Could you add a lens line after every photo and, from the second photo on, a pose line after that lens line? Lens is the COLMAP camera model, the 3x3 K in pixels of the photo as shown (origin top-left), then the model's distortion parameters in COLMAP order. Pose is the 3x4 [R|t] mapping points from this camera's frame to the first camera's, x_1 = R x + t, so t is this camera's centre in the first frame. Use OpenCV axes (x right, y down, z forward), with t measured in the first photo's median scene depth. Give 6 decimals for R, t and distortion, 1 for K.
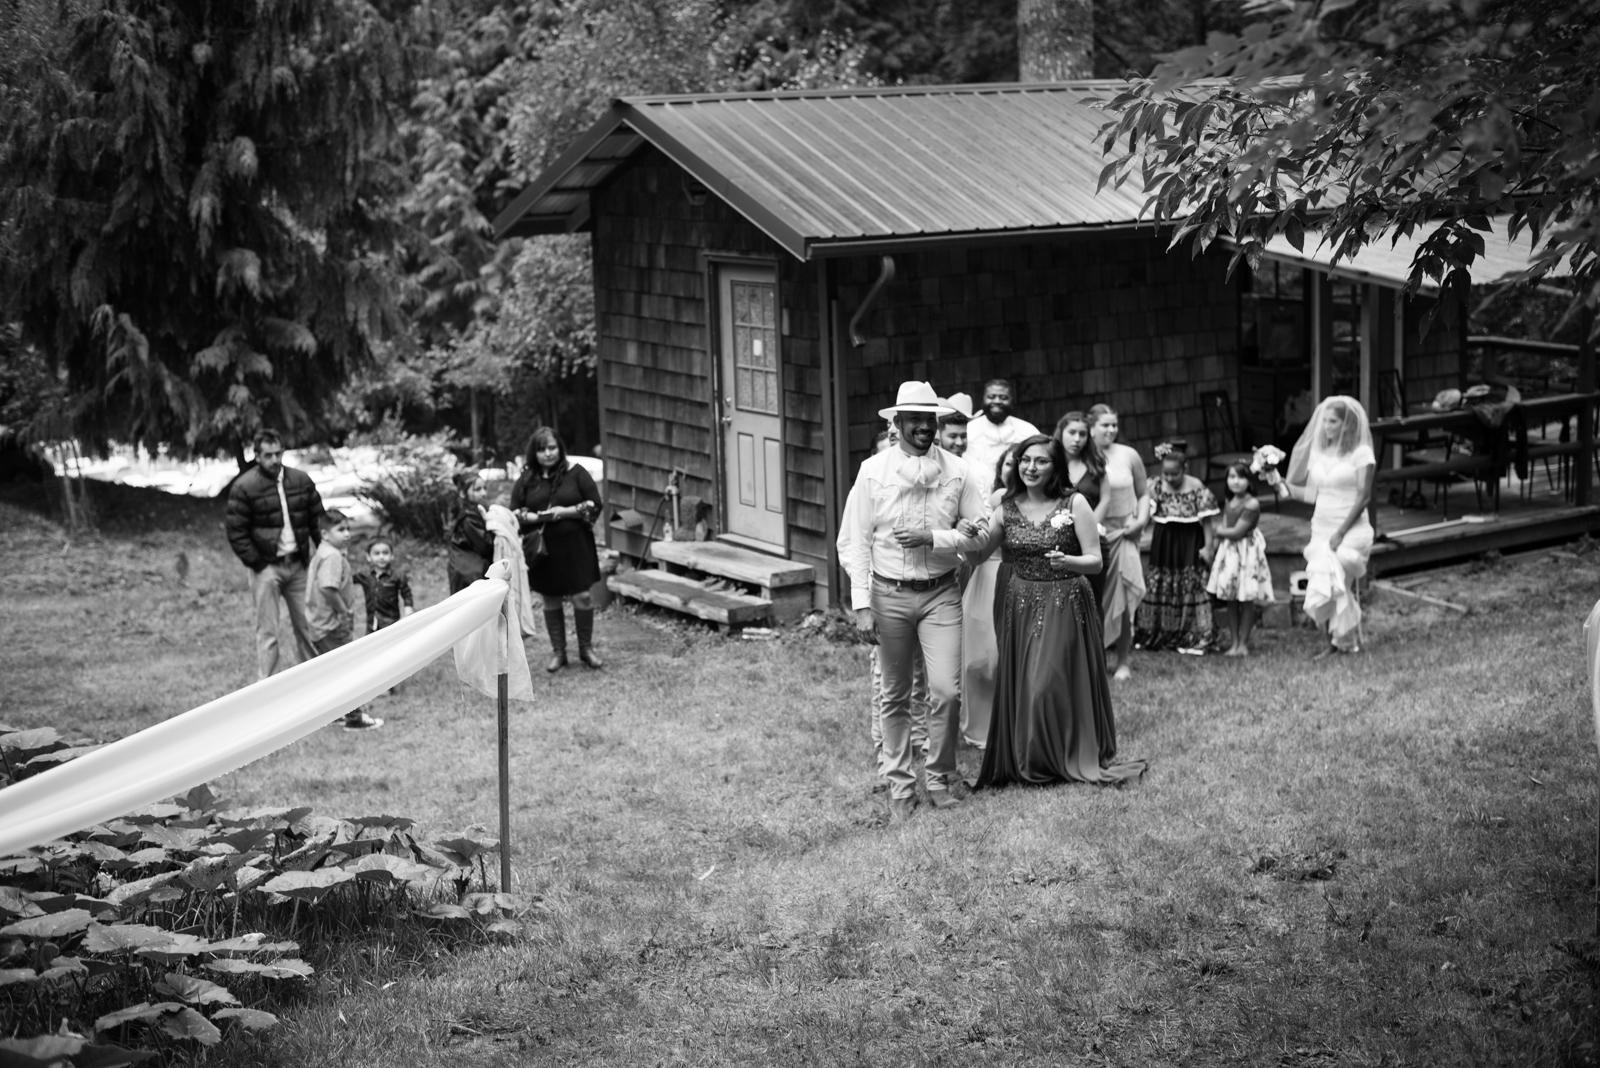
lens RADIAL K [[2308.5, 0, 800.0], [0, 2308.5, 534.0], [0, 0, 1]] dist [-0.106700, 0.072166]
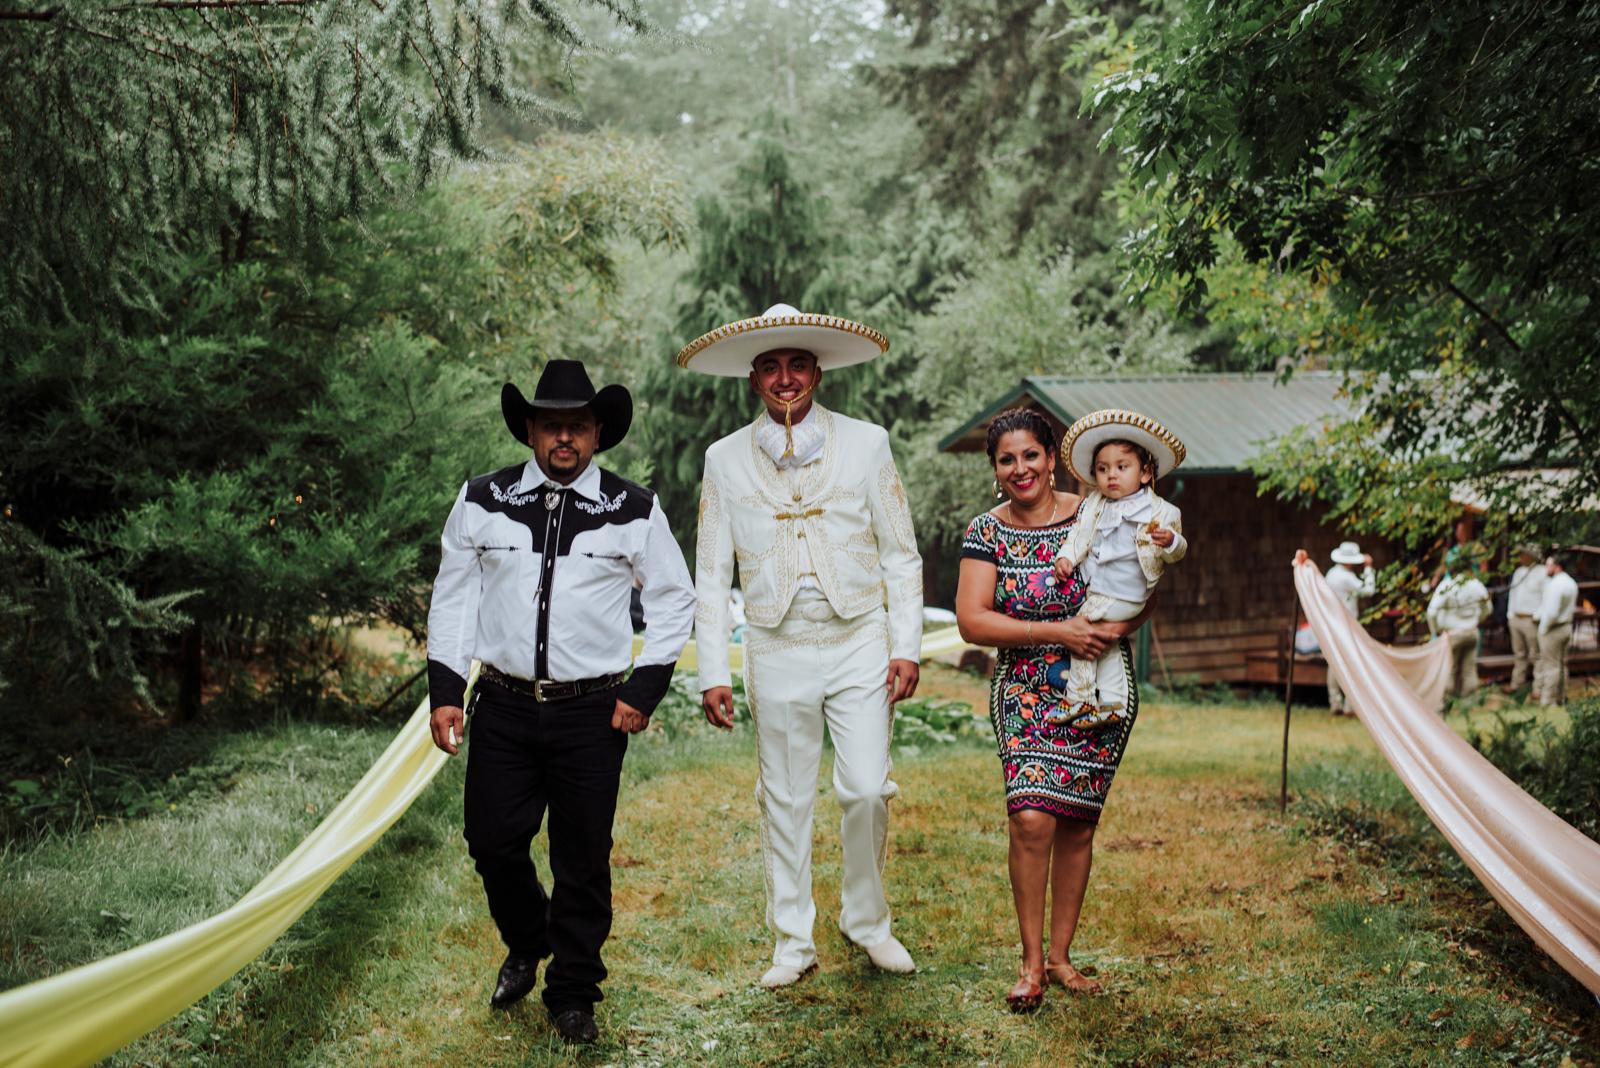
lens RADIAL K [[2308.5, 0, 800.0], [0, 2308.5, 534.0], [0, 0, 1]] dist [-0.106700, 0.072166]
pose [[0.990554, 0.059146, -0.123714, -0.019724], [-0.068334, 0.995105, -0.071392, 0.036665], [0.118886, 0.079172, 0.989746, -0.458757]]
